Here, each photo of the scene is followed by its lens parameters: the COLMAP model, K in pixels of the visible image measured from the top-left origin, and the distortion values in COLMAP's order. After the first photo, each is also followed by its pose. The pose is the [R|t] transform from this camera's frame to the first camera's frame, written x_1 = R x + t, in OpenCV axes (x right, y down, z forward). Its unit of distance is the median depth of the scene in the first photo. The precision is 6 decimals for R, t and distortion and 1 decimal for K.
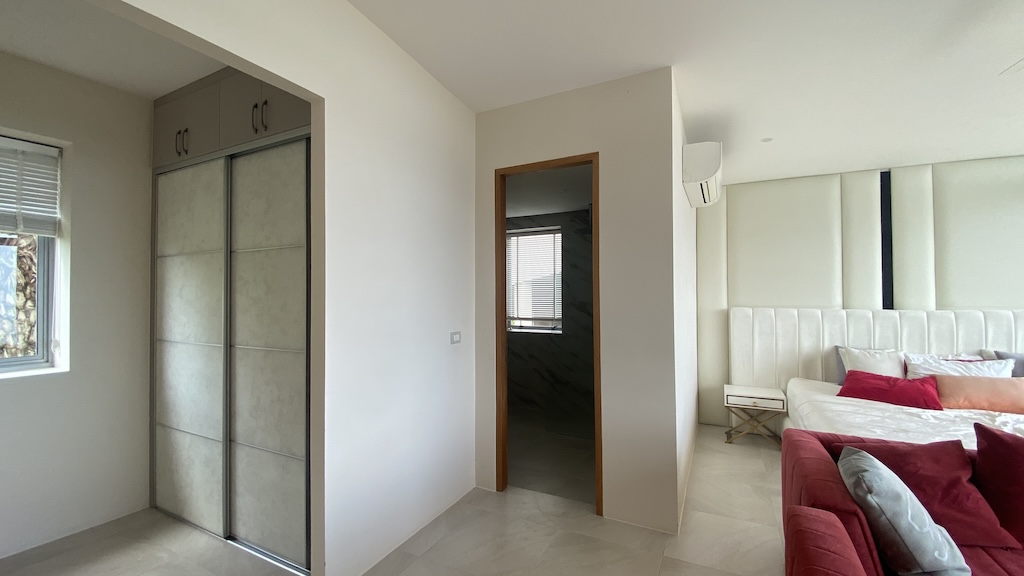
lens RADIAL K [[415.2, 0, 511.4], [0, 415.2, 286.1], [0, 0, 1]] dist [0.022163, -0.023387]
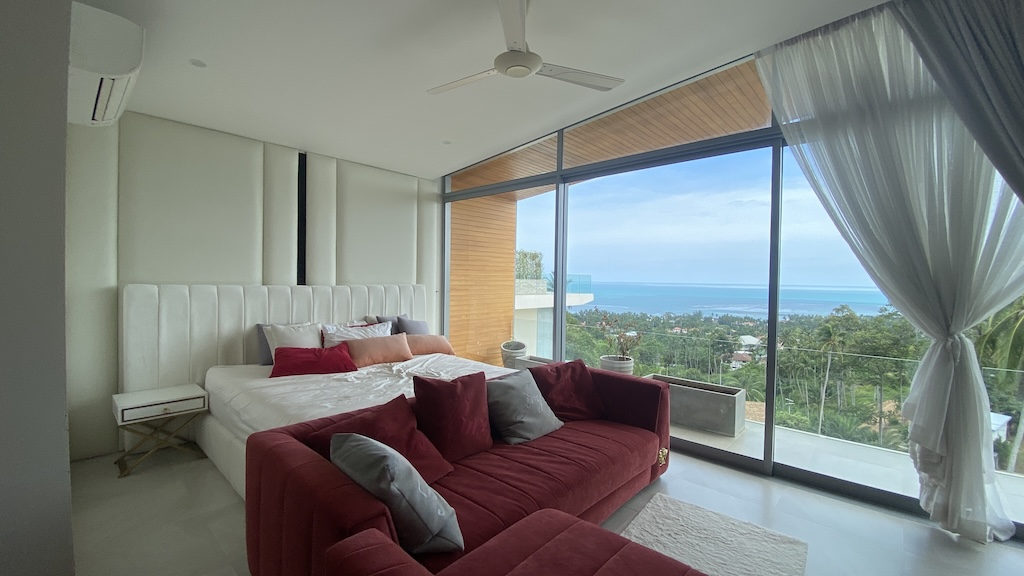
lens RADIAL K [[415.2, 0, 511.4], [0, 415.2, 286.1], [0, 0, 1]] dist [0.022163, -0.023387]
pose [[0.267393, -0.008211, 0.963553, 0.029153], [-0.036222, 0.999171, 0.018566, 0.022233], [-0.962907, -0.039866, 0.266874, 0.230913]]
